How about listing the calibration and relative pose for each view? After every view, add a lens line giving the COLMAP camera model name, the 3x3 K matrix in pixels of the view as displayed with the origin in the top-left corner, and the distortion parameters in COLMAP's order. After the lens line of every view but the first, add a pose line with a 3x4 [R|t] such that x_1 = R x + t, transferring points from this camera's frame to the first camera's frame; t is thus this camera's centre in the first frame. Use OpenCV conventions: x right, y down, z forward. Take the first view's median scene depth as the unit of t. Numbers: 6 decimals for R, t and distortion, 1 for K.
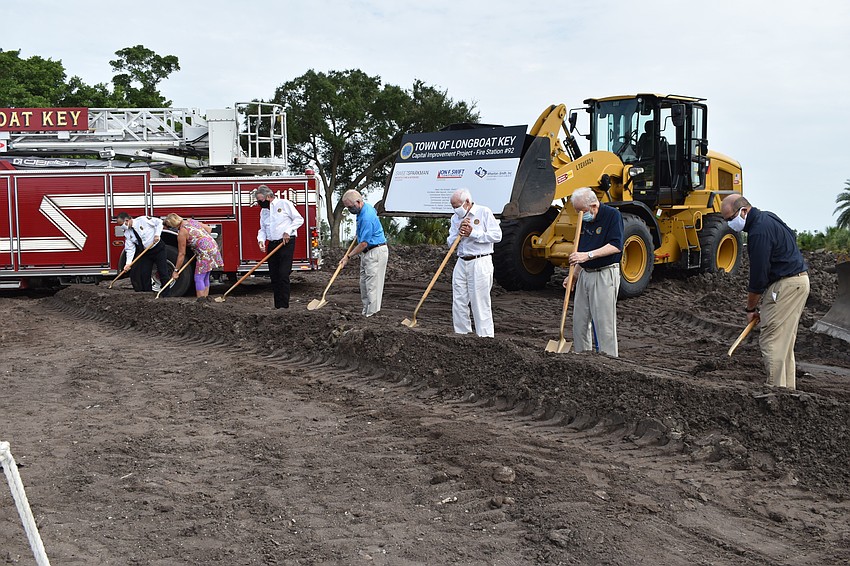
lens RADIAL K [[853.7, 0, 425.0], [0, 853.7, 283.0], [0, 0, 1]] dist [-0.072545, 0.000488]
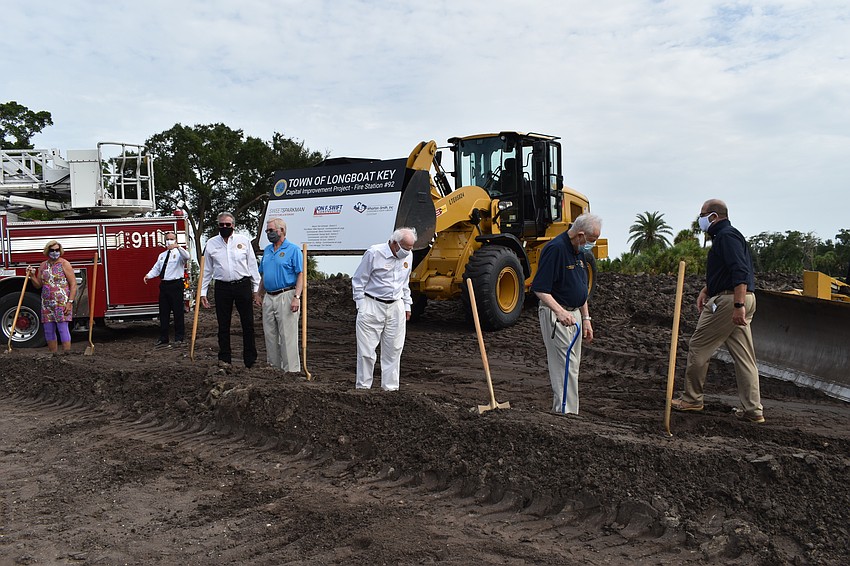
lens RADIAL K [[728.1, 0, 425.0], [0, 728.1, 283.0], [0, 0, 1]] dist [-0.088371, 0.011464]
pose [[0.981101, -0.035010, 0.190302, -0.019037], [0.041821, 0.998616, -0.031893, -0.011942], [-0.188922, 0.039249, 0.981207, 0.147596]]
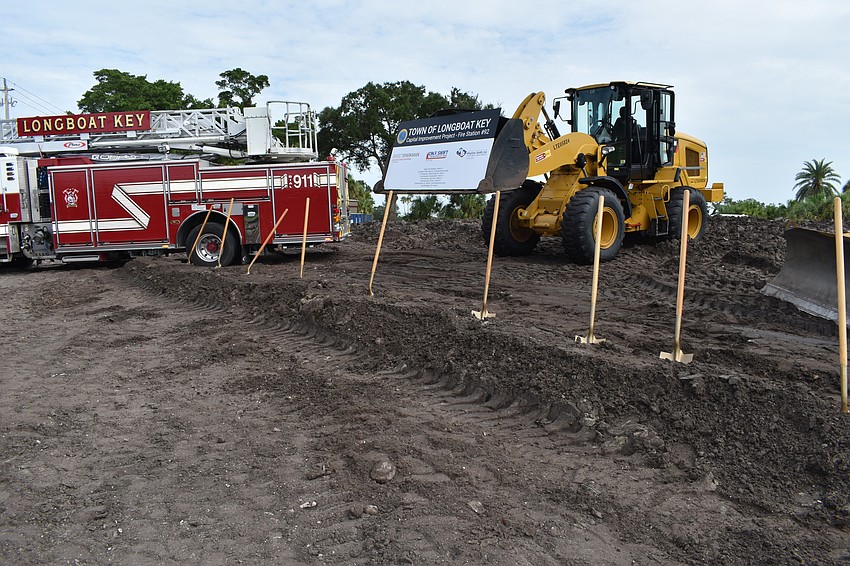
lens RADIAL K [[651.3, 0, 425.0], [0, 651.3, 283.0], [0, 0, 1]] dist [-0.091829, 0.002361]
pose [[0.997057, -0.010654, -0.075916, 0.067542], [0.014637, 0.998535, 0.052100, -0.003101], [0.075249, -0.053058, 0.995752, 0.117051]]
